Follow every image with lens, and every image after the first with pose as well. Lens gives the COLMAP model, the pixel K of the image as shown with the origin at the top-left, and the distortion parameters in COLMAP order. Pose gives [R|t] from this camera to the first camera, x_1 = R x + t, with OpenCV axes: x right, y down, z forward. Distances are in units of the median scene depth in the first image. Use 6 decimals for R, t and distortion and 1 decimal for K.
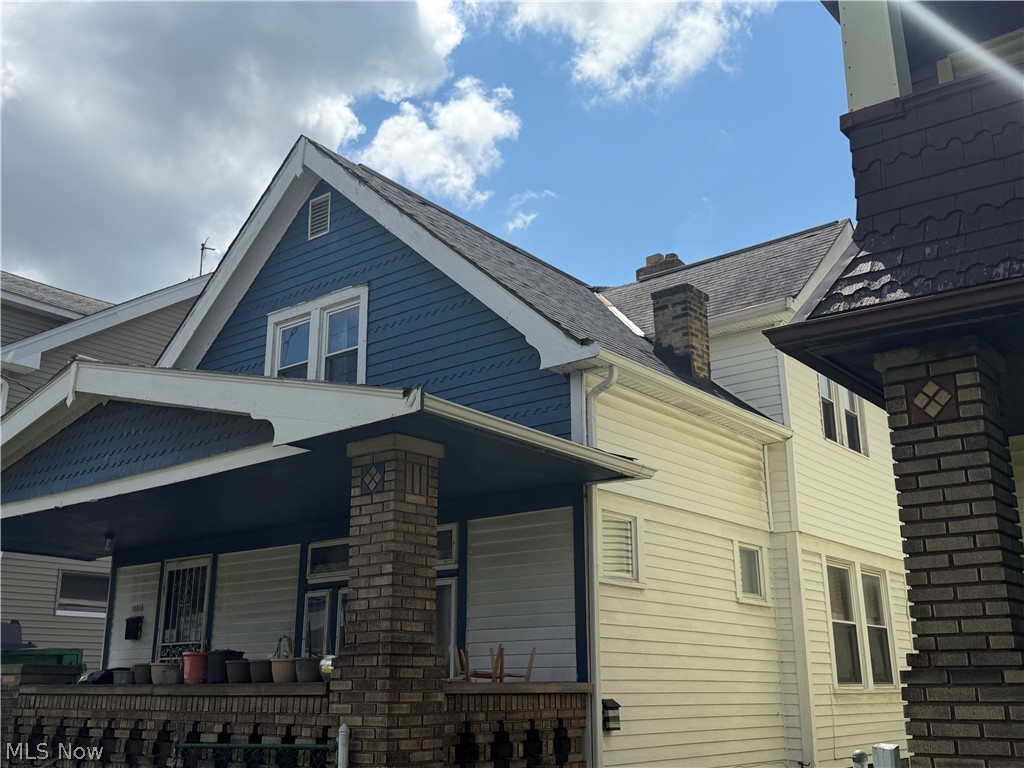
lens RADIAL K [[1006.0, 0, 508.5], [0, 1006.0, 387.7], [0, 0, 1]] dist [0.140278, -0.285659]
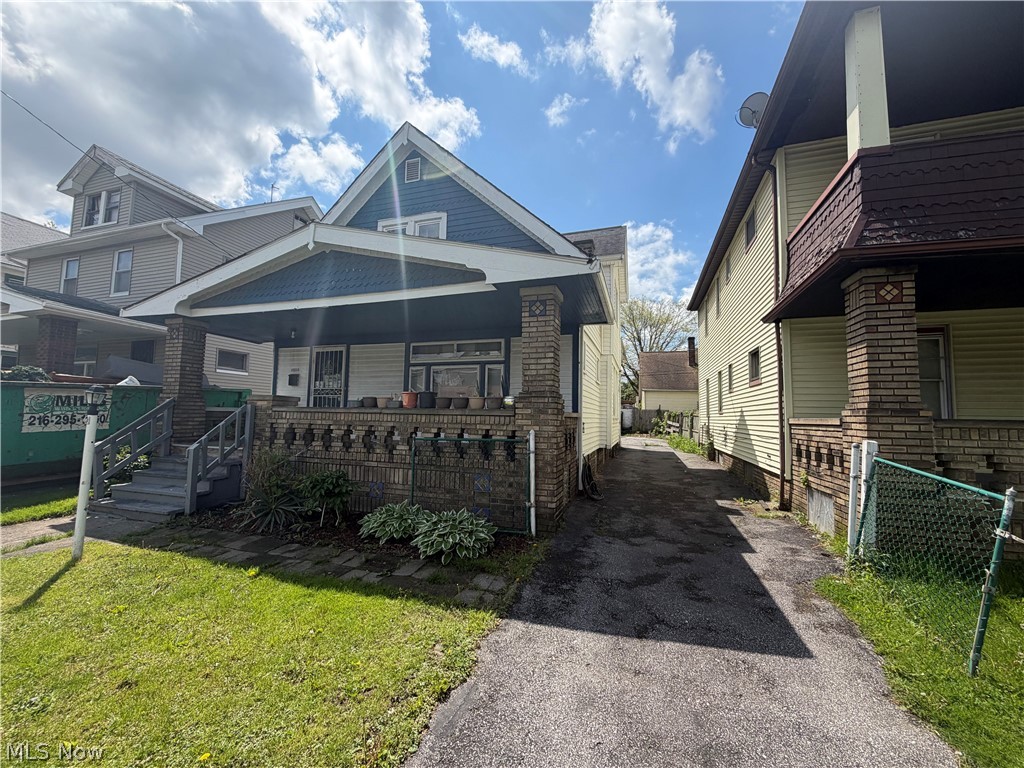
lens RADIAL K [[408.4, 0, 509.6], [0, 408.4, 384.8], [0, 0, 1]] dist [0.000511, 0.000099]
pose [[0.937803, 0.046035, 0.344103, -0.436201], [-0.116864, 0.975185, 0.188034, 0.090968], [-0.326908, -0.216552, 0.919911, 0.273793]]
